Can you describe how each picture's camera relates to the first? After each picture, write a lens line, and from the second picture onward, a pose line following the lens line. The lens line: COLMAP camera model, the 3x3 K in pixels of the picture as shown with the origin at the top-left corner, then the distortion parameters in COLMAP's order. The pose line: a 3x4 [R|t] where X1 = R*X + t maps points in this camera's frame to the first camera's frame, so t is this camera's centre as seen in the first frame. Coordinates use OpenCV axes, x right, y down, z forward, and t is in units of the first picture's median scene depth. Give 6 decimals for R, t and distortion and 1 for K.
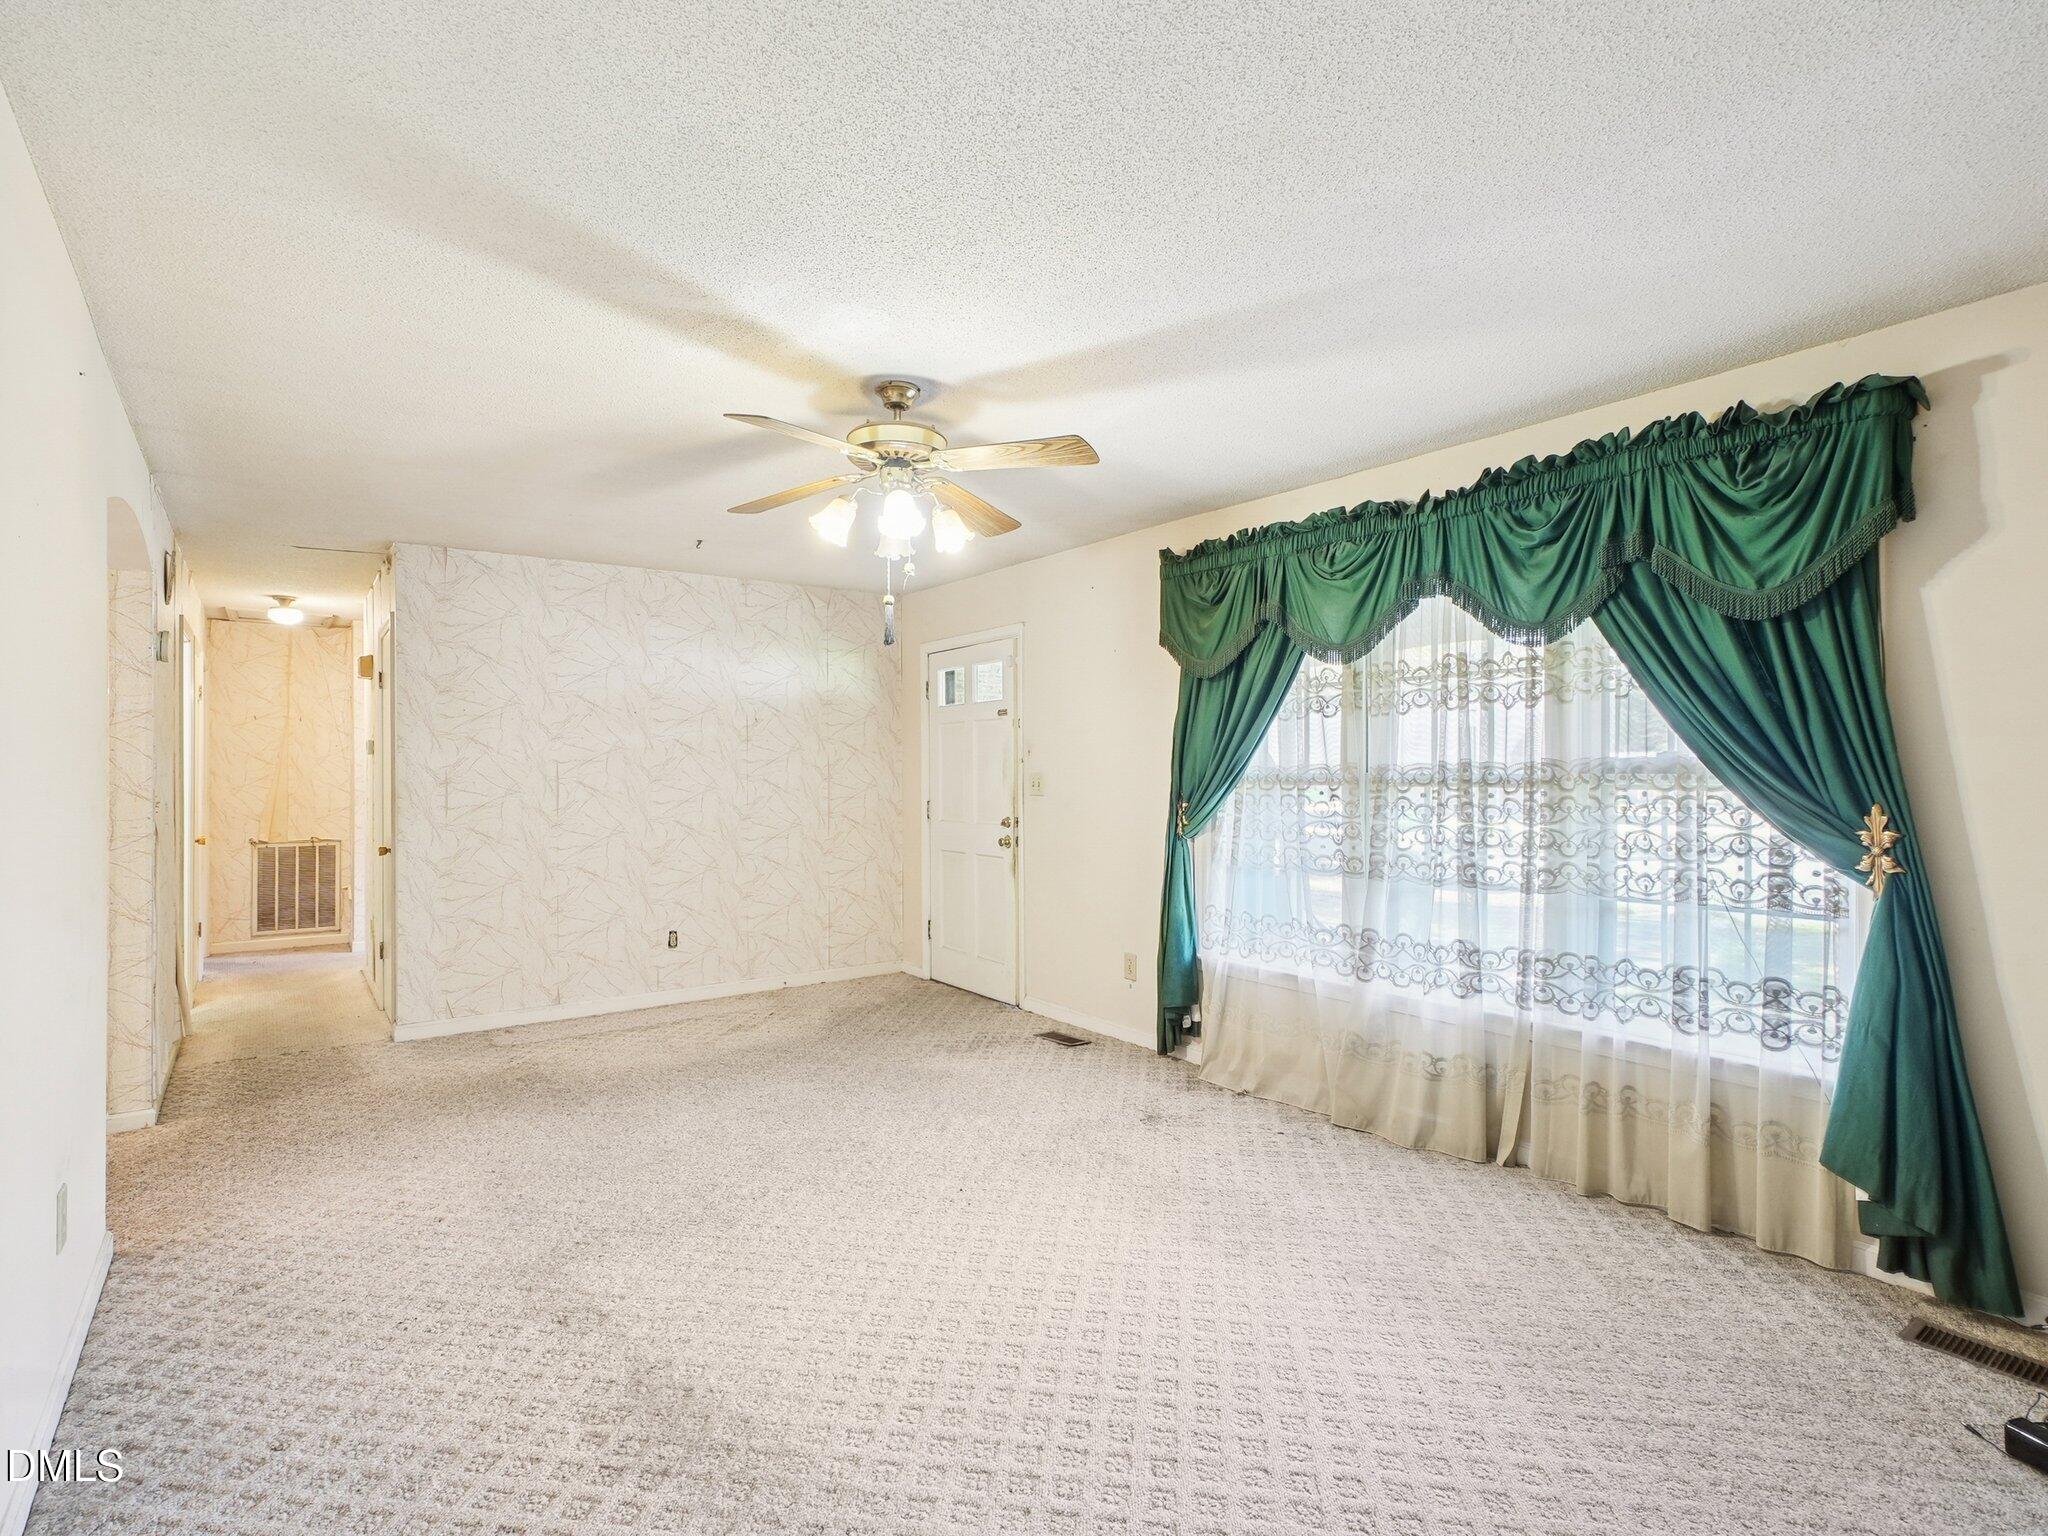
lens RADIAL K [[1046.3, 0, 1021.7], [0, 1046.3, 759.8], [0, 0, 1]] dist [-0.022419, 0.005831]
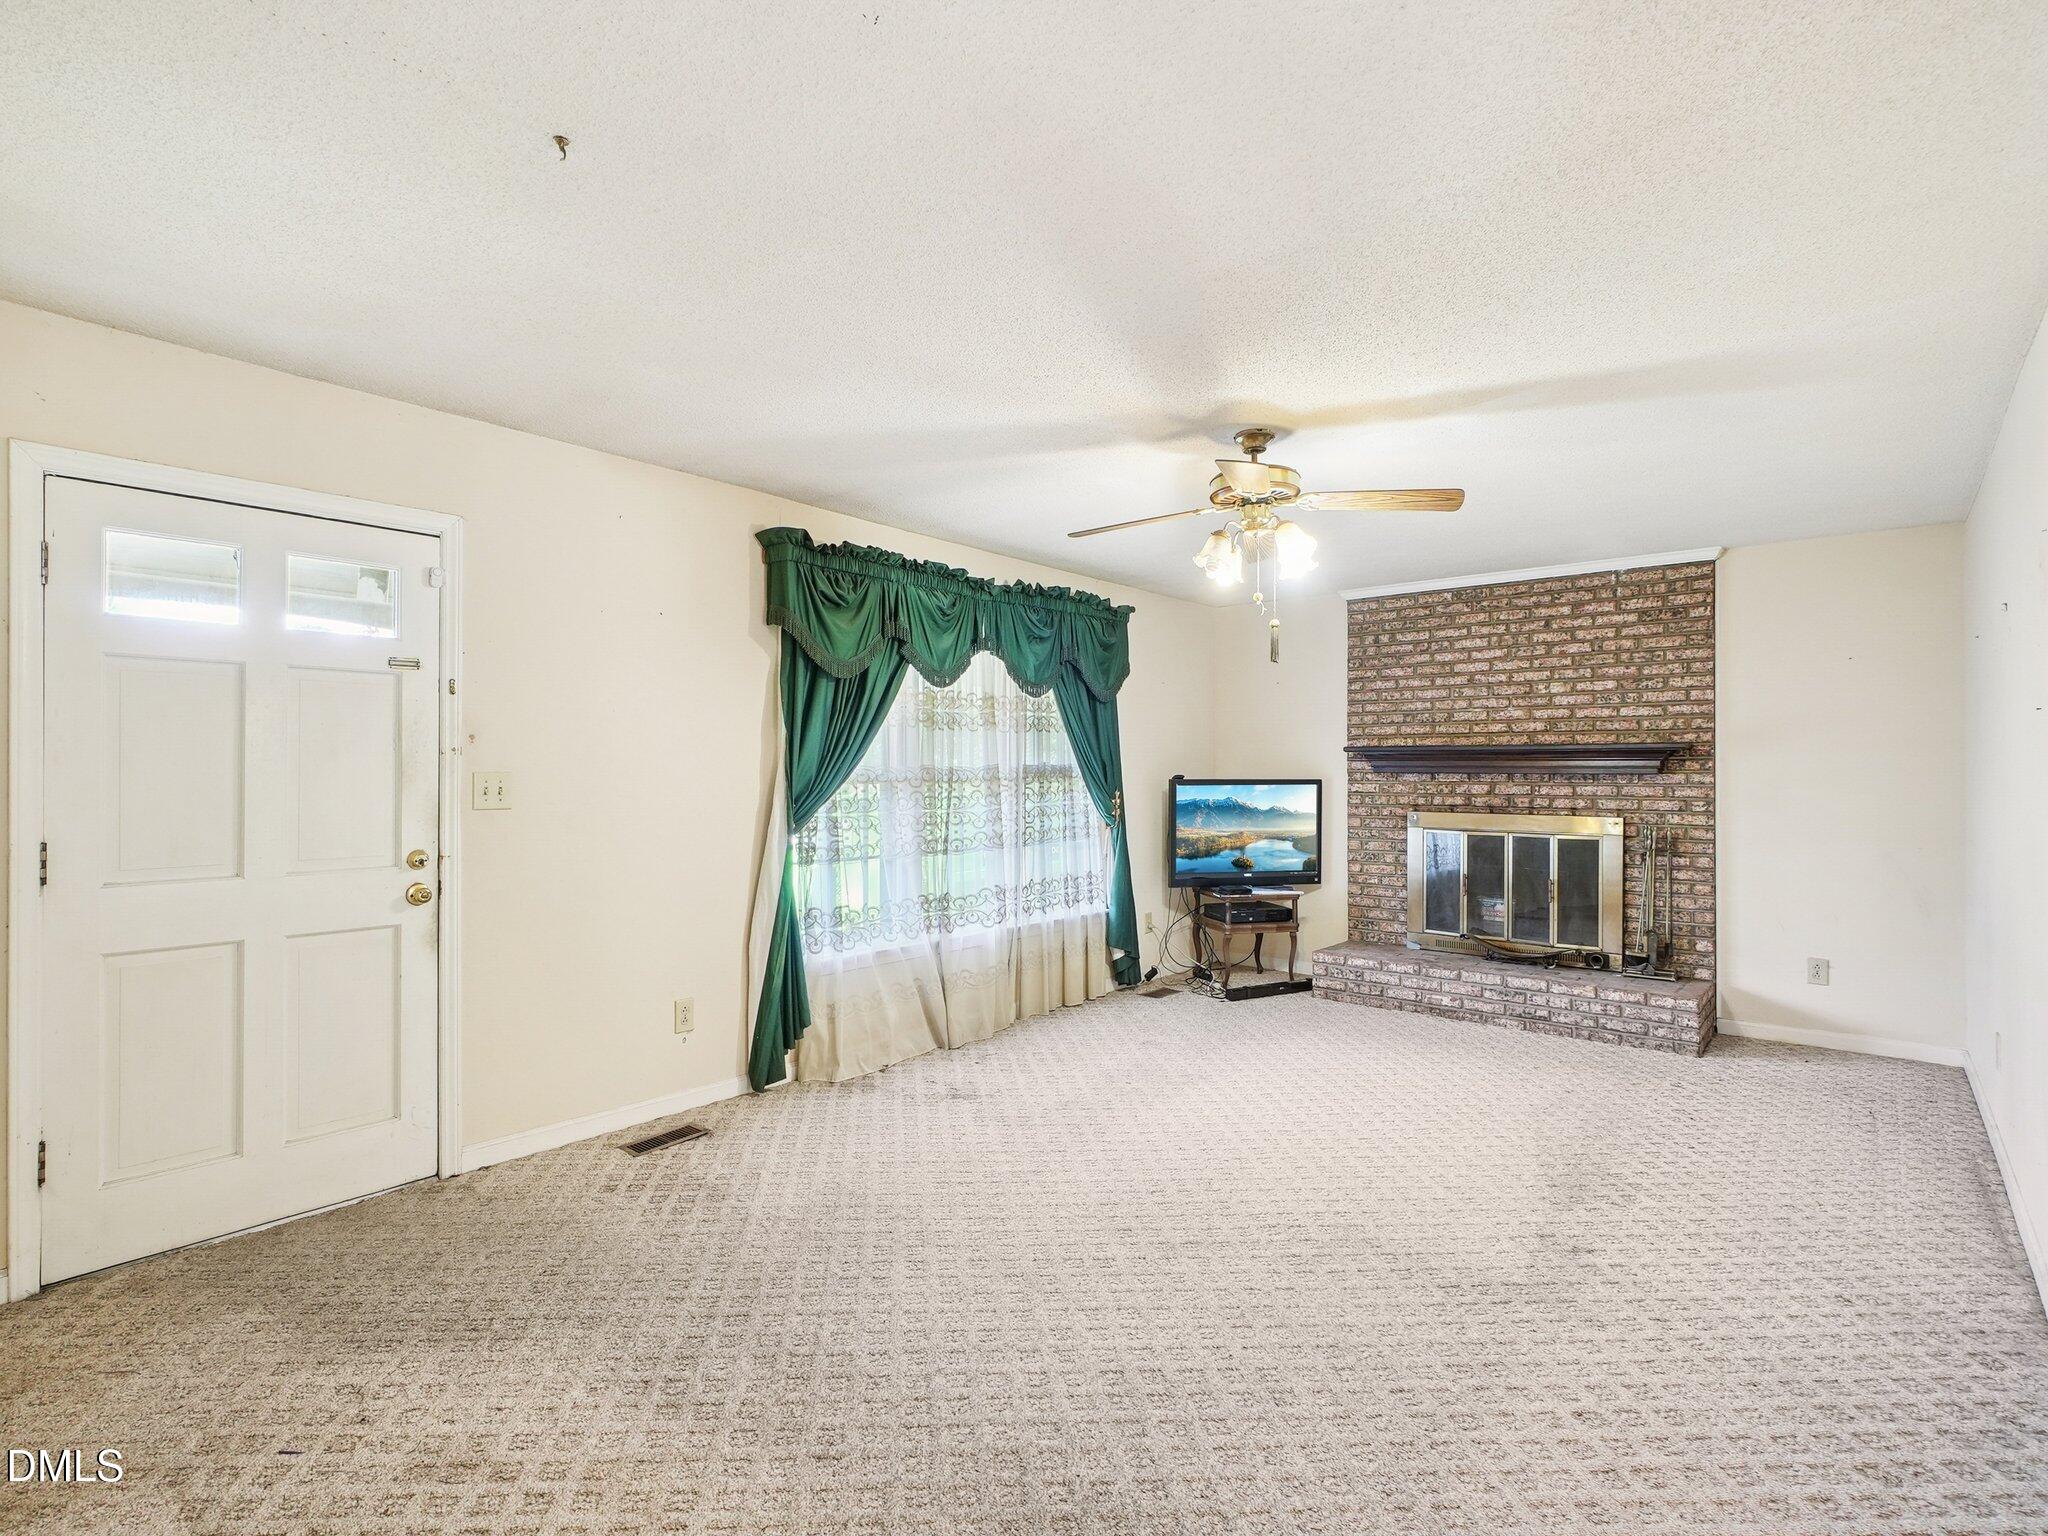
lens RADIAL K [[1046.3, 0, 1021.2], [0, 1046.3, 781.2], [0, 0, 1]] dist [-0.022419, 0.005831]
pose [[-0.279702, 0.005681, 0.960070, -1.003277], [-0.003244, 0.999971, -0.006862, 0.033202], [-0.960081, -0.005034, -0.279676, 1.343824]]
